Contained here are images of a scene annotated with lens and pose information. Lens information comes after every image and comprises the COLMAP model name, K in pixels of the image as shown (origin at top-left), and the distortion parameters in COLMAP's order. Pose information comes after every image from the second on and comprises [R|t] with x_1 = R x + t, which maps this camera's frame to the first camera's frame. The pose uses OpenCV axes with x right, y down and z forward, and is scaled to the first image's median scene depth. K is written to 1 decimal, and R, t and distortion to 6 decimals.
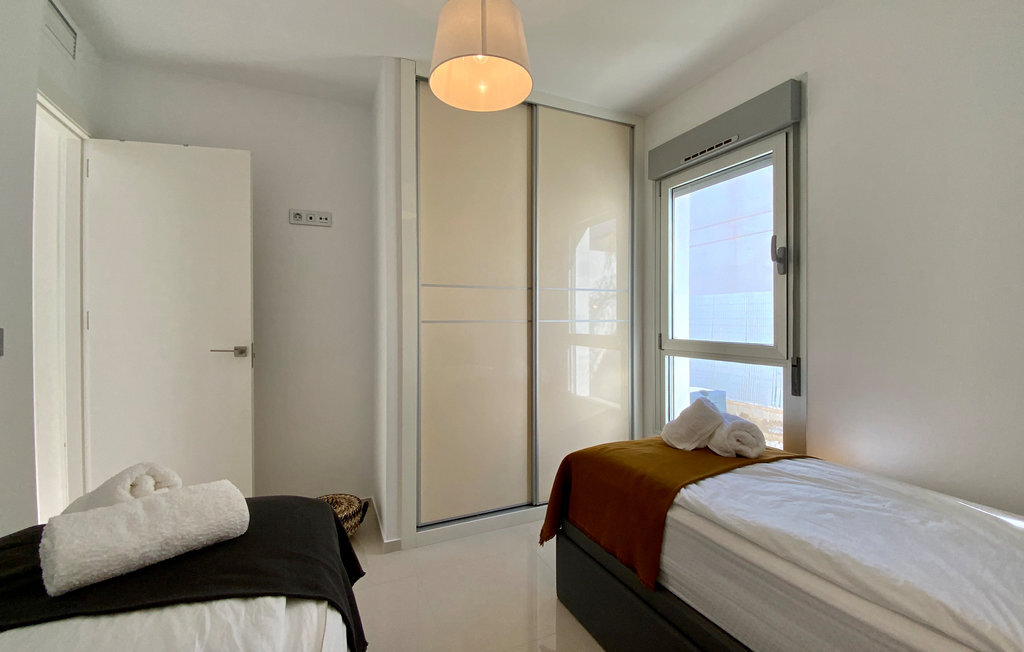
lens RADIAL K [[439.7, 0, 509.6], [0, 439.7, 318.2], [0, 0, 1]] dist [-0.001306, -0.000097]
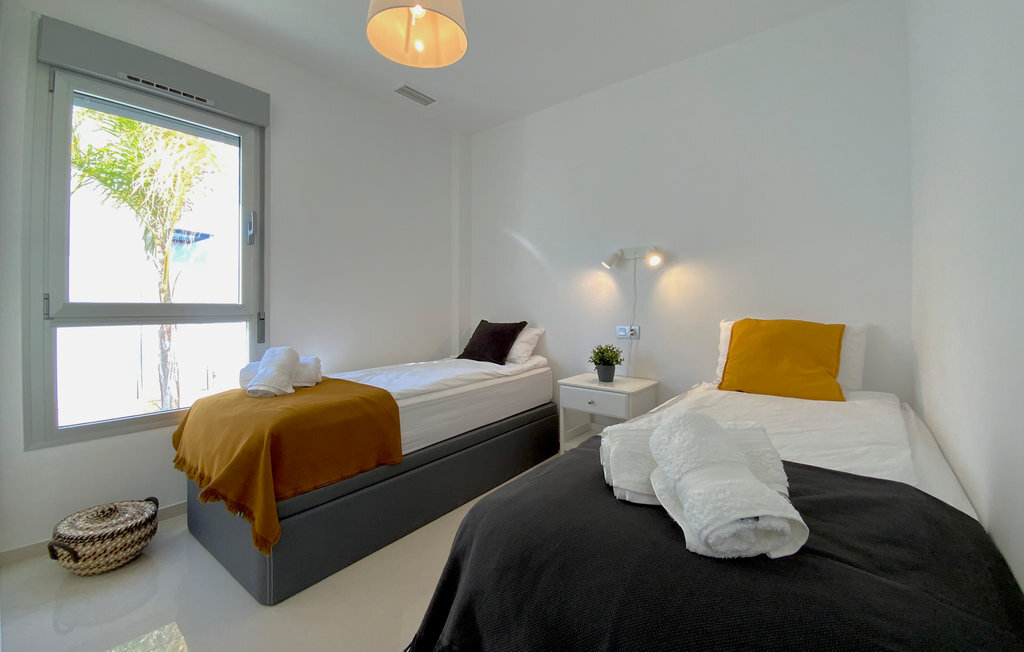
lens RADIAL K [[439.7, 0, 509.6], [0, 439.7, 318.2], [0, 0, 1]] dist [-0.001306, -0.000097]
pose [[-0.457440, -0.006922, 0.889213, -0.772988], [0.007221, 0.999908, 0.011499, 0.093097], [-0.889211, 0.011681, -0.457348, 0.915958]]
